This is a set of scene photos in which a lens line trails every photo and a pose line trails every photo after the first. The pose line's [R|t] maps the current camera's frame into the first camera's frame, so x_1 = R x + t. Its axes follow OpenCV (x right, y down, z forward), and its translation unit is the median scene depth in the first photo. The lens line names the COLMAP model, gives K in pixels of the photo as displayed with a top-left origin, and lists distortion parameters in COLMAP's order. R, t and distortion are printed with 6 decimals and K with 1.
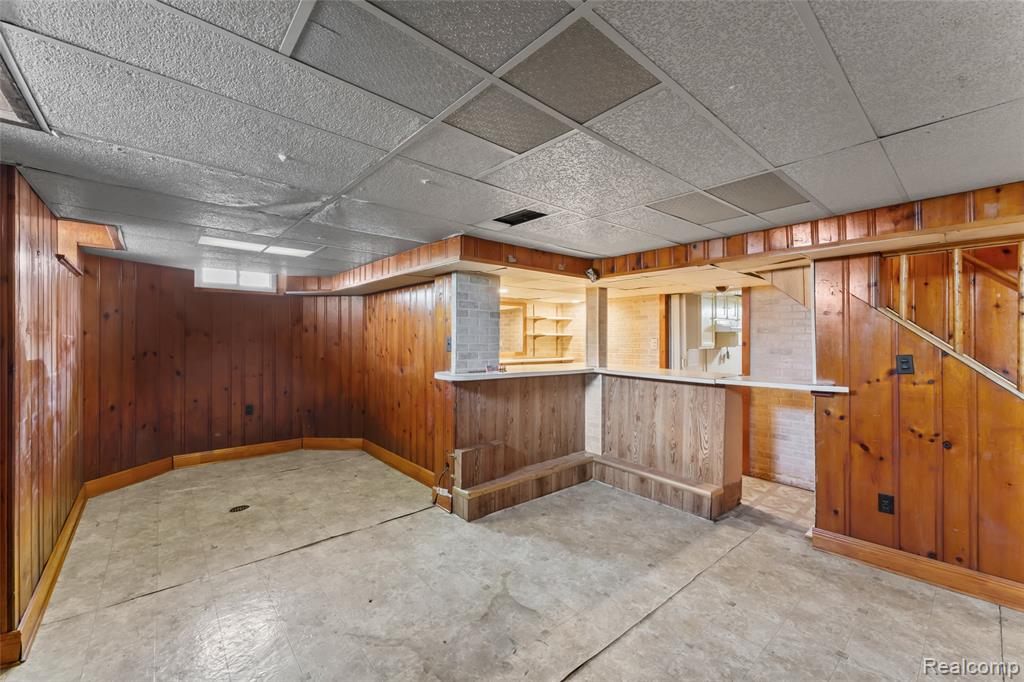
lens RADIAL K [[412.8, 0, 512.0], [0, 412.8, 341.0], [0, 0, 1]] dist [0.001659, 0.000371]
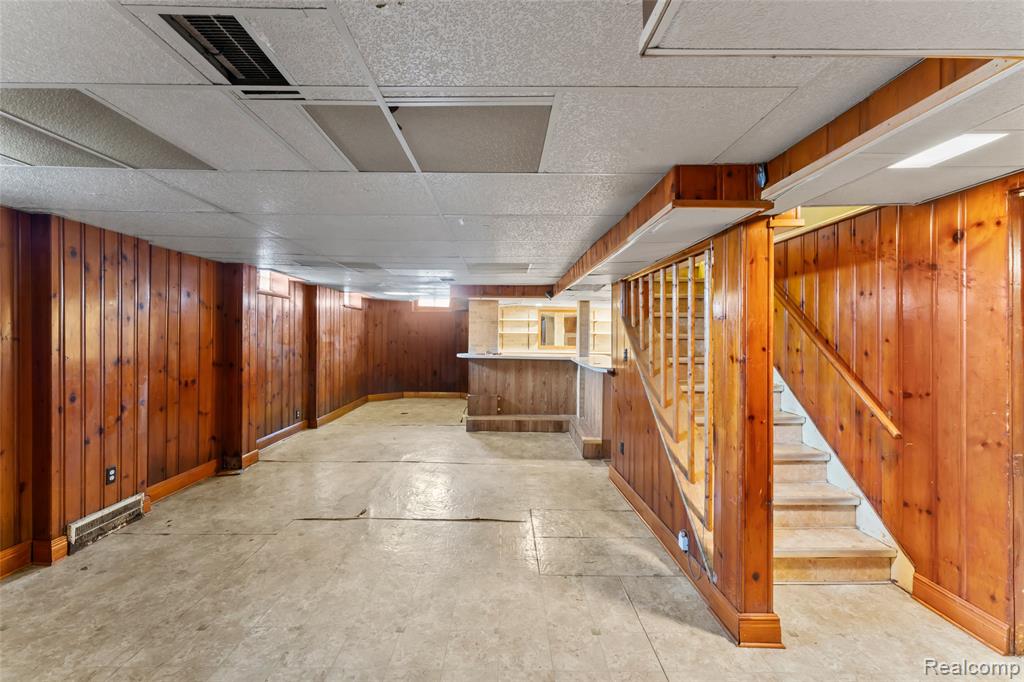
lens RADIAL K [[412.8, 0, 512.0], [0, 412.8, 341.0], [0, 0, 1]] dist [0.001659, 0.000371]
pose [[0.769452, 0.015256, -0.638522, 1.328541], [-0.011216, 0.999883, 0.010374, -0.004597], [0.638606, -0.000821, 0.769533, -0.350875]]
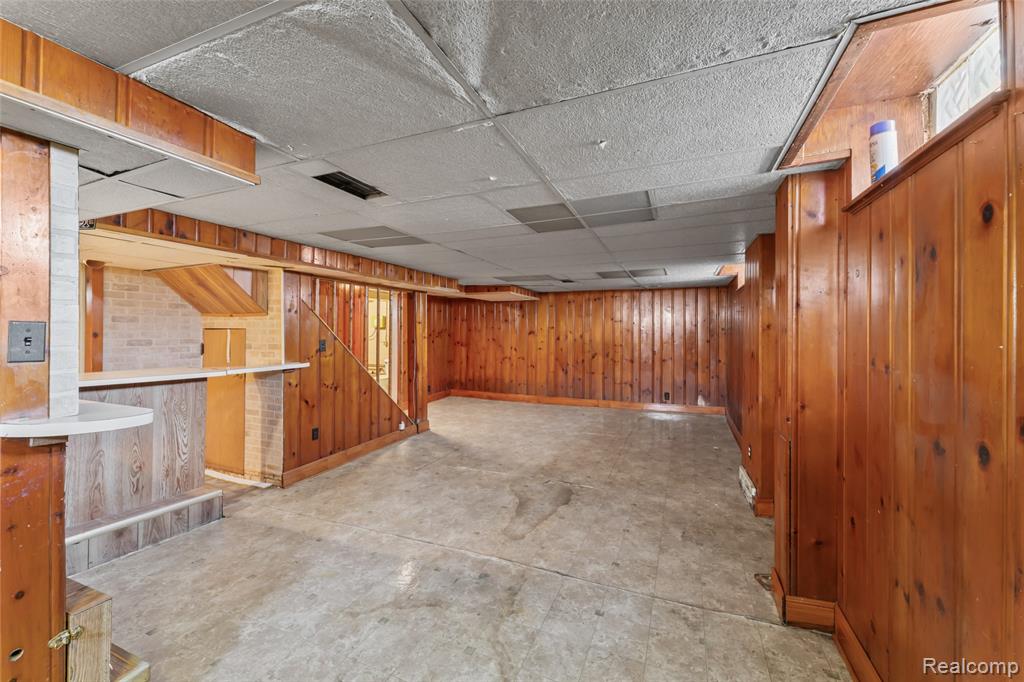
lens RADIAL K [[413.7, 0, 510.0], [0, 413.7, 334.6], [0, 0, 1]] dist [0.001030, 0.000165]
pose [[-0.445727, -0.006327, 0.895147, -0.729043], [0.001294, 0.999969, 0.007712, 0.000762], [-0.895168, 0.004595, -0.445705, 0.889475]]
